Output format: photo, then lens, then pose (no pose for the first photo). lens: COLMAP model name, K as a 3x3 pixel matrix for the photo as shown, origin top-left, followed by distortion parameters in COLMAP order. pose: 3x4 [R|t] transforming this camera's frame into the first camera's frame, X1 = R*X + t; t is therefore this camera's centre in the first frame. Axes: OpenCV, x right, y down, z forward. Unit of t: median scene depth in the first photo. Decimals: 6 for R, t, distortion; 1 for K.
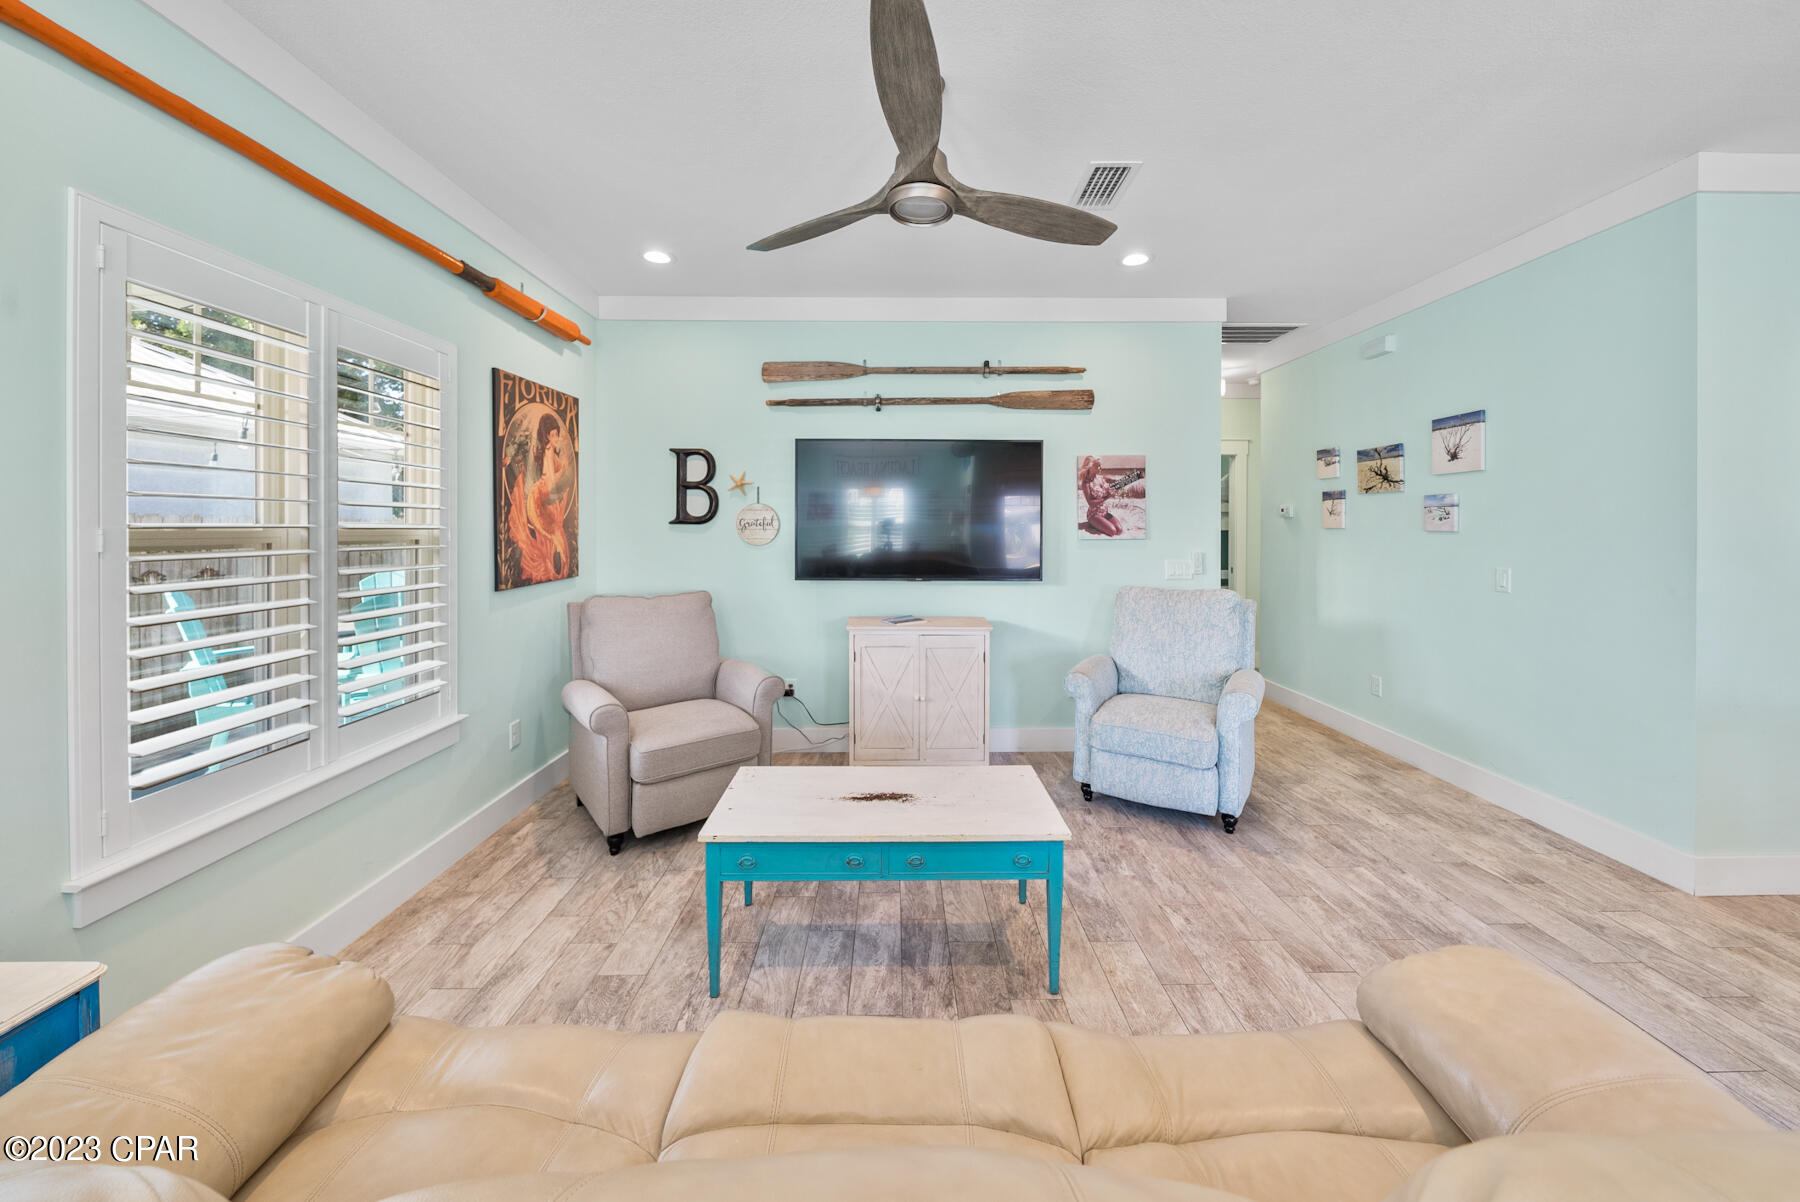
lens RADIAL K [[657.0, 0, 888.5], [0, 657.0, 524.7], [0, 0, 1]] dist [-0.001987, 0.000249]
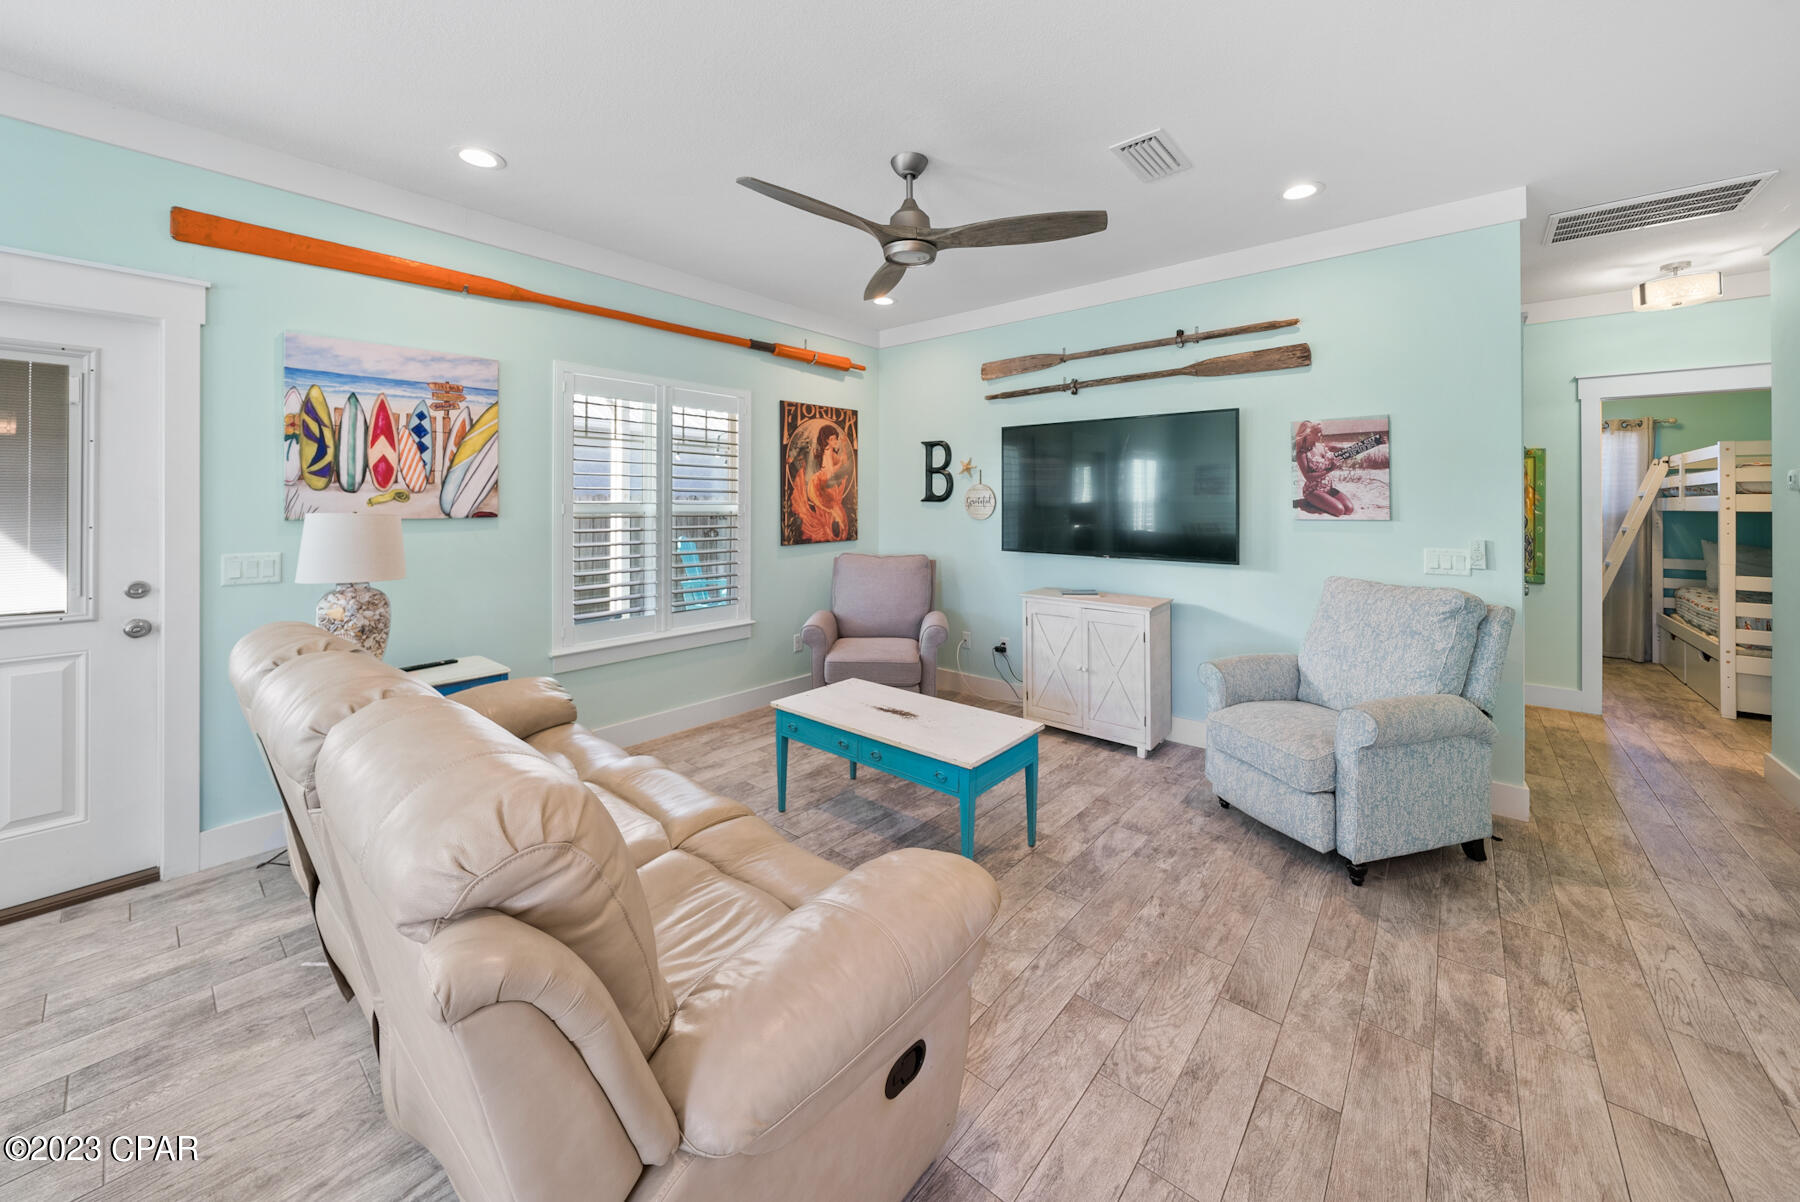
lens RADIAL K [[657.0, 0, 883.3], [0, 657.0, 497.2], [0, 0, 1]] dist [-0.001987, 0.000249]
pose [[0.748988, -0.004691, -0.662567, 0.502167], [-0.000662, 0.999969, -0.007829, 0.000520], [0.662584, 0.006302, 0.748961, 0.005888]]
